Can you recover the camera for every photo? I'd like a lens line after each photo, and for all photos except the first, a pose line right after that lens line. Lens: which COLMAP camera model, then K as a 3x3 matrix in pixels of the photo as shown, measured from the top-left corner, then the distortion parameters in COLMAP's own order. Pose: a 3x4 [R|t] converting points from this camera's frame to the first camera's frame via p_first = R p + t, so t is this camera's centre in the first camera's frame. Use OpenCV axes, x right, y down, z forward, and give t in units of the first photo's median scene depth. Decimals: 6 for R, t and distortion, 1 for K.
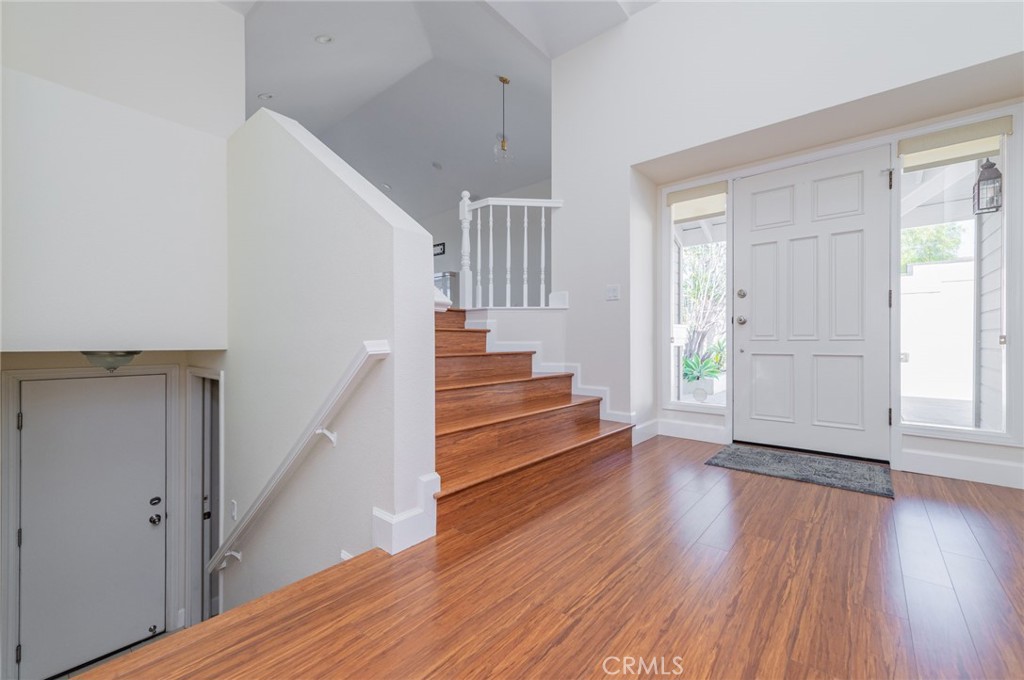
lens RADIAL K [[403.7, 0, 544.0], [0, 403.7, 339.9], [0, 0, 1]] dist [0.000973, -0.000037]
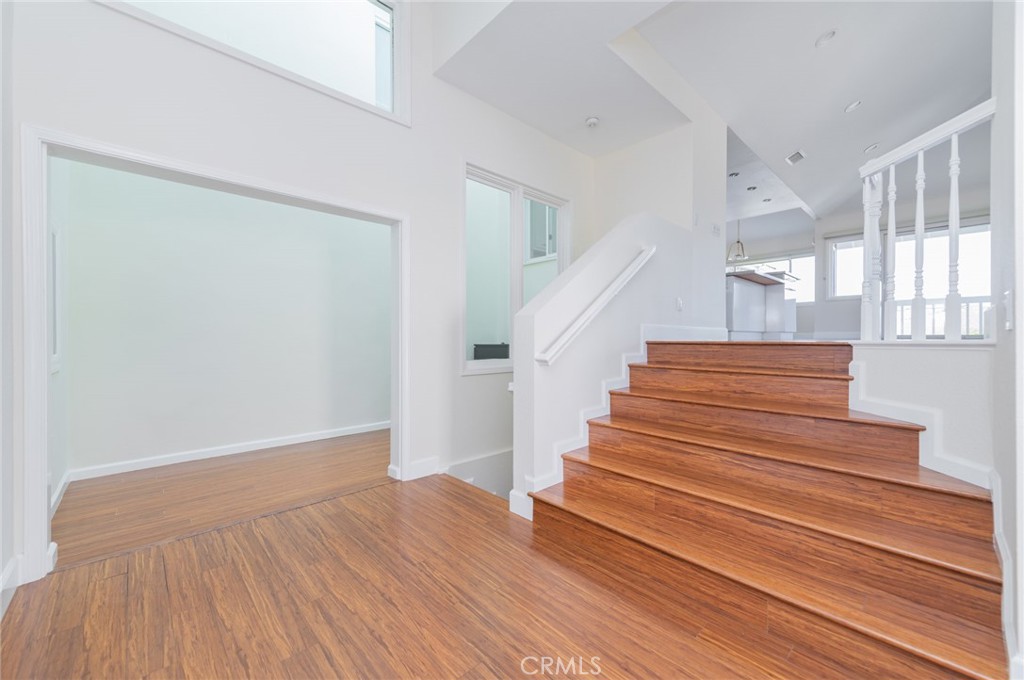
lens RADIAL K [[403.7, 0, 513.0], [0, 403.7, 337.8], [0, 0, 1]] dist [0.000973, -0.000037]
pose [[-0.144812, 0.001296, -0.989458, 0.917527], [-0.007610, 0.999968, 0.002423, -0.135092], [0.989430, 0.007880, -0.144798, 0.900085]]
